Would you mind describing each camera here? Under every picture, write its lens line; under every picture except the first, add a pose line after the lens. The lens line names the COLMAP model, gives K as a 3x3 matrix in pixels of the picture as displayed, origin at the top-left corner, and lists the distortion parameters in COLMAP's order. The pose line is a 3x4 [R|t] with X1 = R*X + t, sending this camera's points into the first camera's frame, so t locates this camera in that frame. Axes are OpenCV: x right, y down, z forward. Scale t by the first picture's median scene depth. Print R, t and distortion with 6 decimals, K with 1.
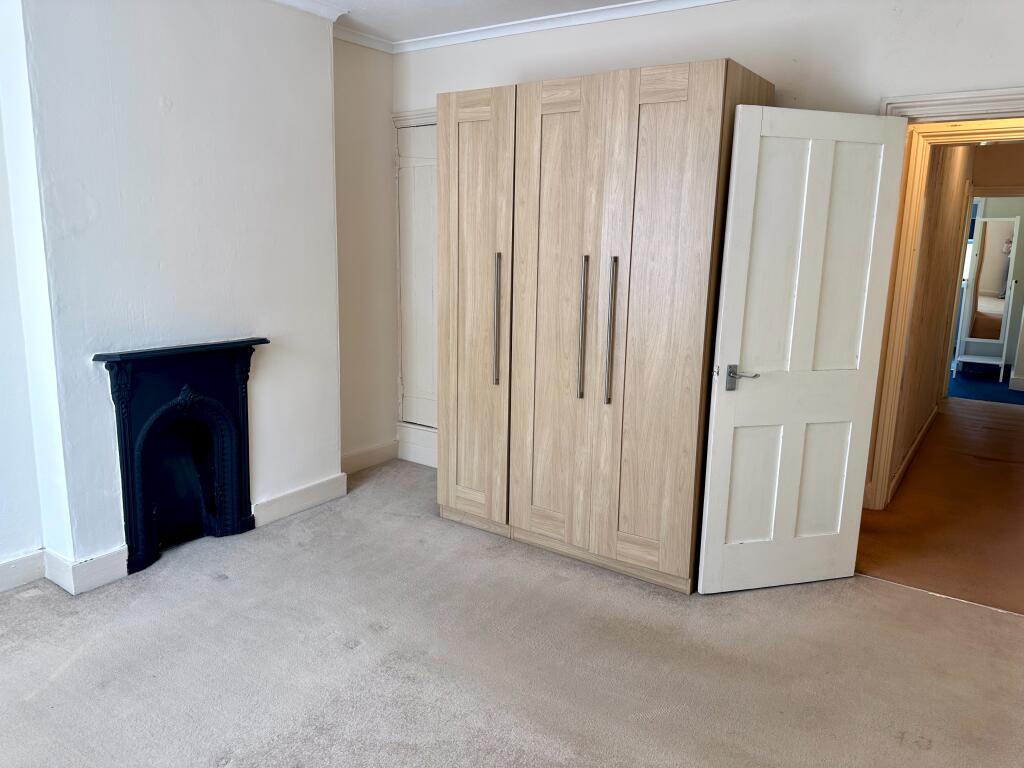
lens RADIAL K [[726.9, 0, 518.3], [0, 726.9, 379.8], [0, 0, 1]] dist [0.109464, -0.169403]
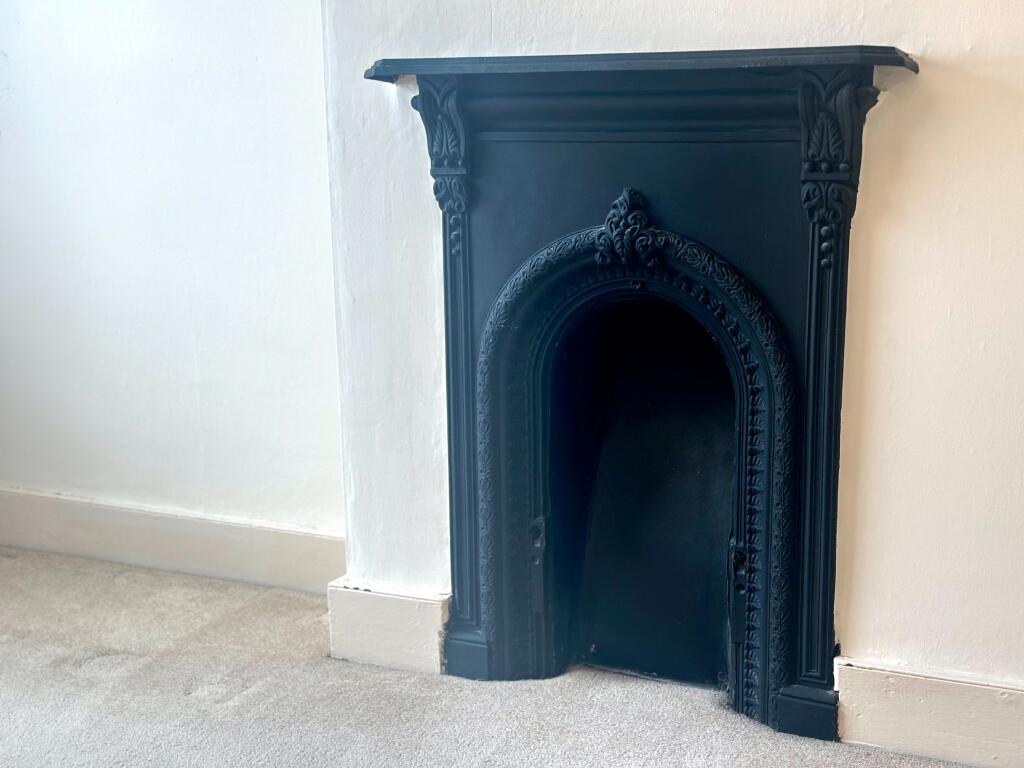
lens RADIAL K [[1426.0, 0, 512.0], [0, 1426.0, 420.0], [0, 0, 1]] dist [0.301677, 0.005606]
pose [[0.149435, 0.190815, -0.970185, 0.172674], [-0.163430, 0.972473, 0.166093, 0.008481], [0.975172, 0.133737, 0.176507, 0.890747]]
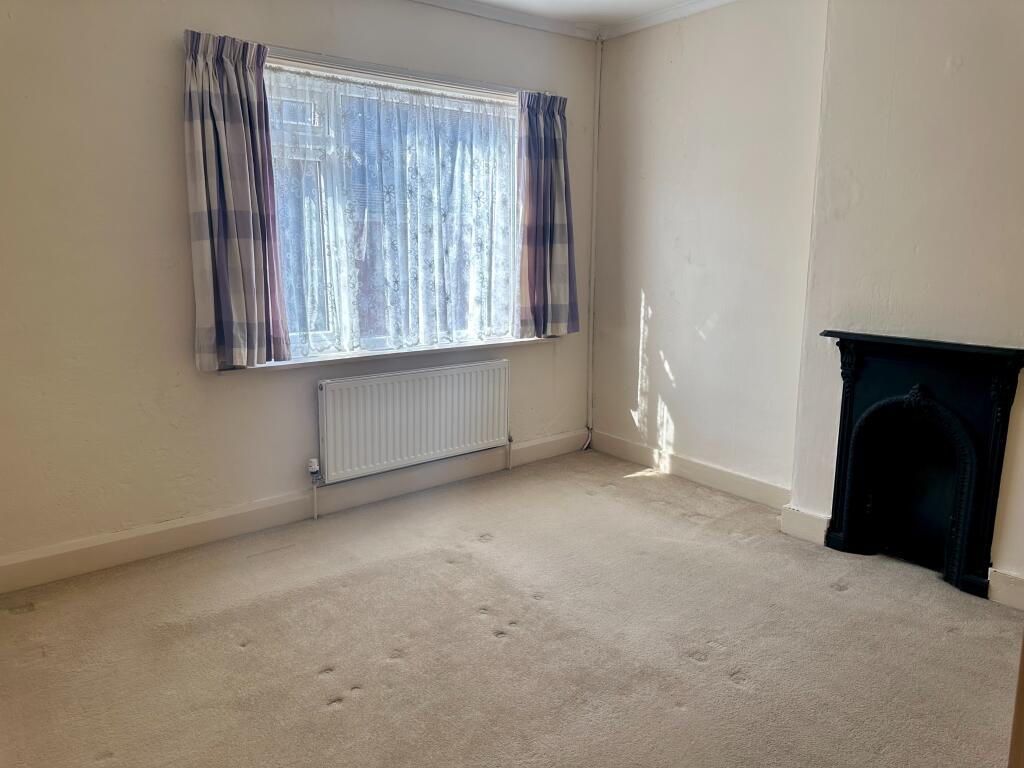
lens RADIAL K [[708.9, 0, 515.8], [0, 708.9, 379.1], [0, 0, 1]] dist [0.000851, -0.003733]
pose [[-0.301143, 0.146762, -0.942218, 0.513095], [-0.186131, 0.960033, 0.209026, -0.089750], [0.935237, 0.238322, -0.261790, 0.802309]]
